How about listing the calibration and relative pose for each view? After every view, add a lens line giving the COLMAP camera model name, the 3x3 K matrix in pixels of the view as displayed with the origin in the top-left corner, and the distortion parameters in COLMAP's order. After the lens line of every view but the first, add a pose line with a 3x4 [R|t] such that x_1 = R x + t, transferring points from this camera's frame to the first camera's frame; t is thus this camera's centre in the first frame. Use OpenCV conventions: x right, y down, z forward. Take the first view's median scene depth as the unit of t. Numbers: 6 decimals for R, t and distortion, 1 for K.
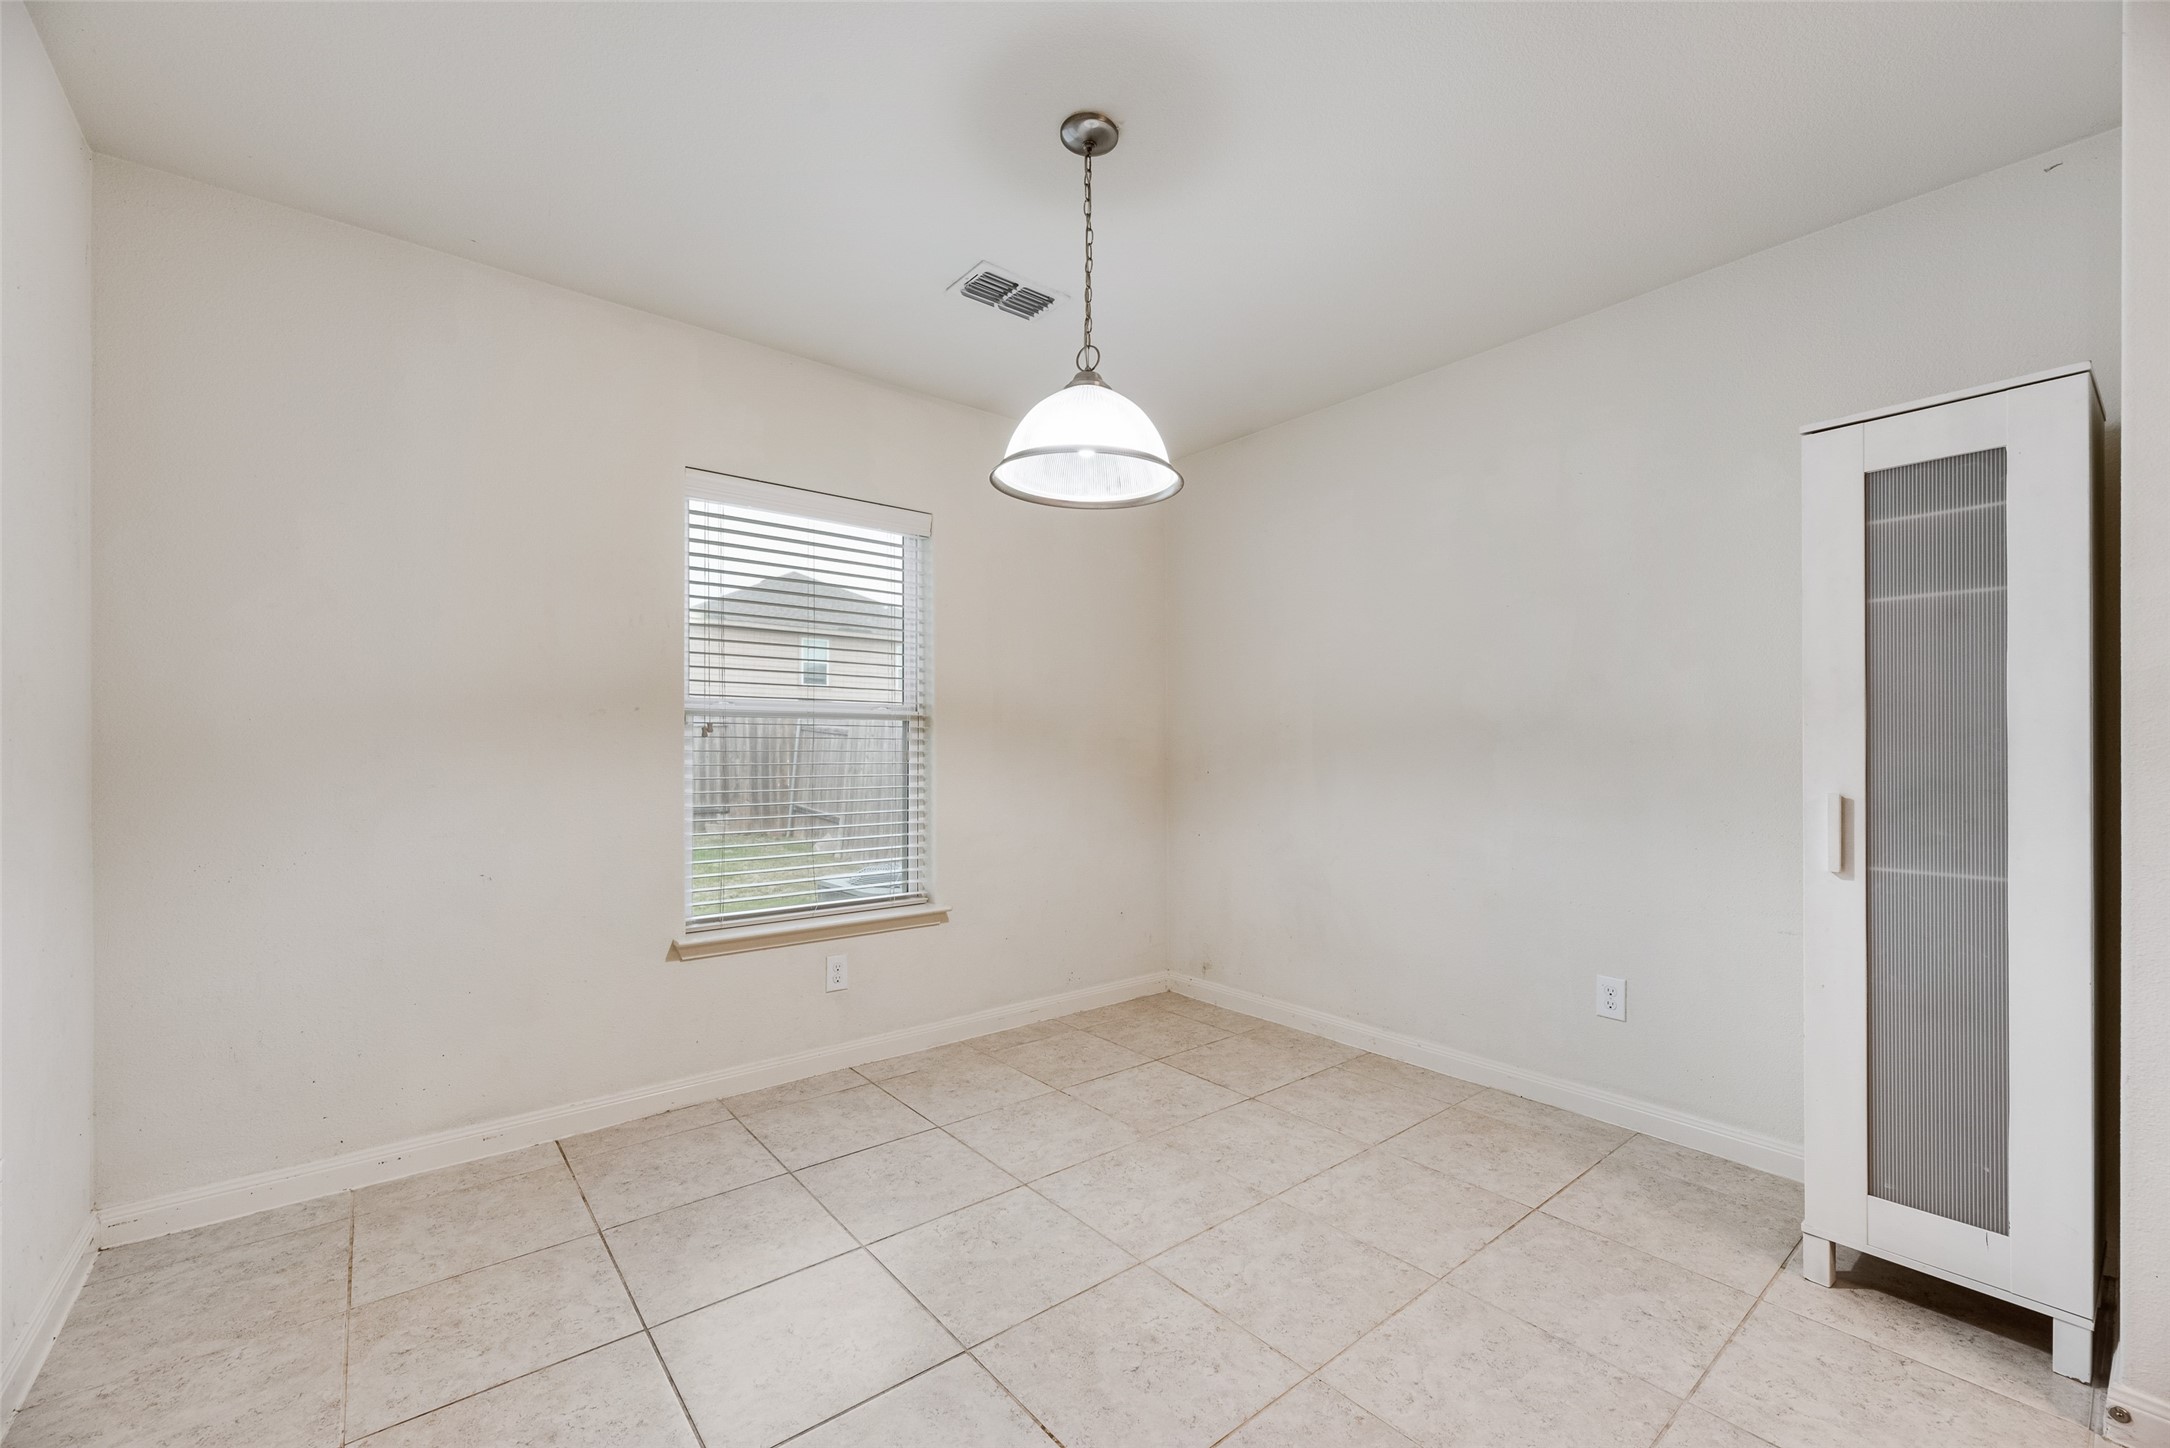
lens RADIAL K [[873.7, 0, 1088.7], [0, 873.7, 748.5], [0, 0, 1]] dist [0.000574, 0.000049]
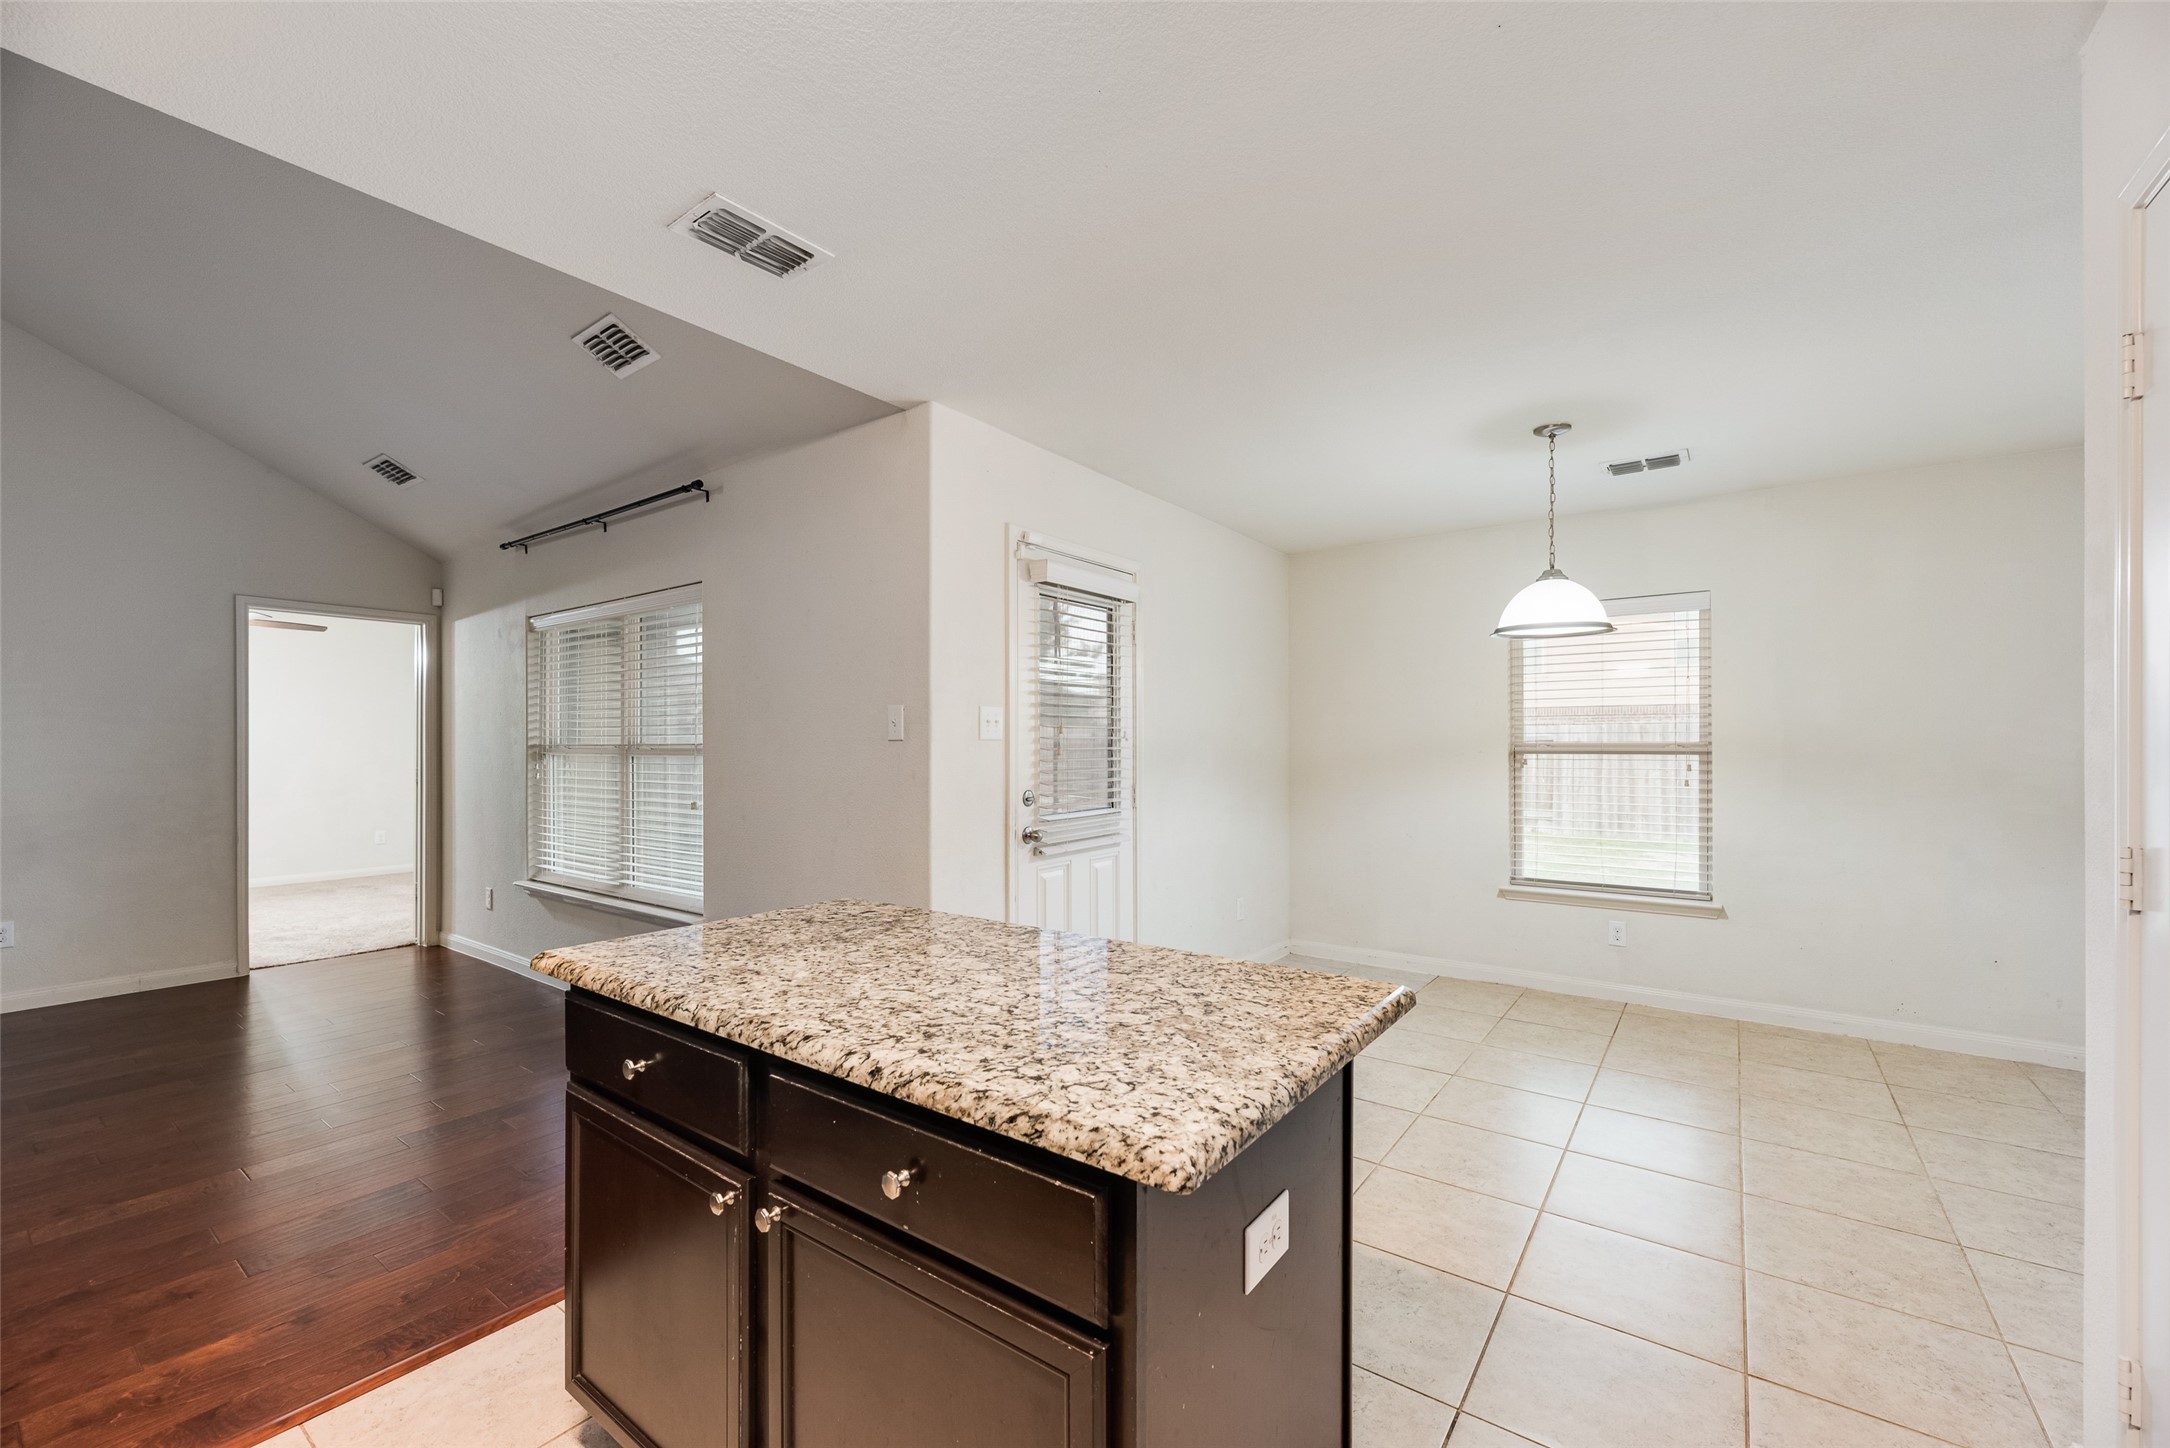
lens RADIAL K [[873.7, 0, 1088.7], [0, 873.7, 748.5], [0, 0, 1]] dist [0.000574, 0.000049]
pose [[0.247263, 0.002072, -0.968946, 0.921854], [0.001597, 0.999995, 0.002546, -0.051987], [0.968947, -0.002177, 0.247258, -0.195586]]
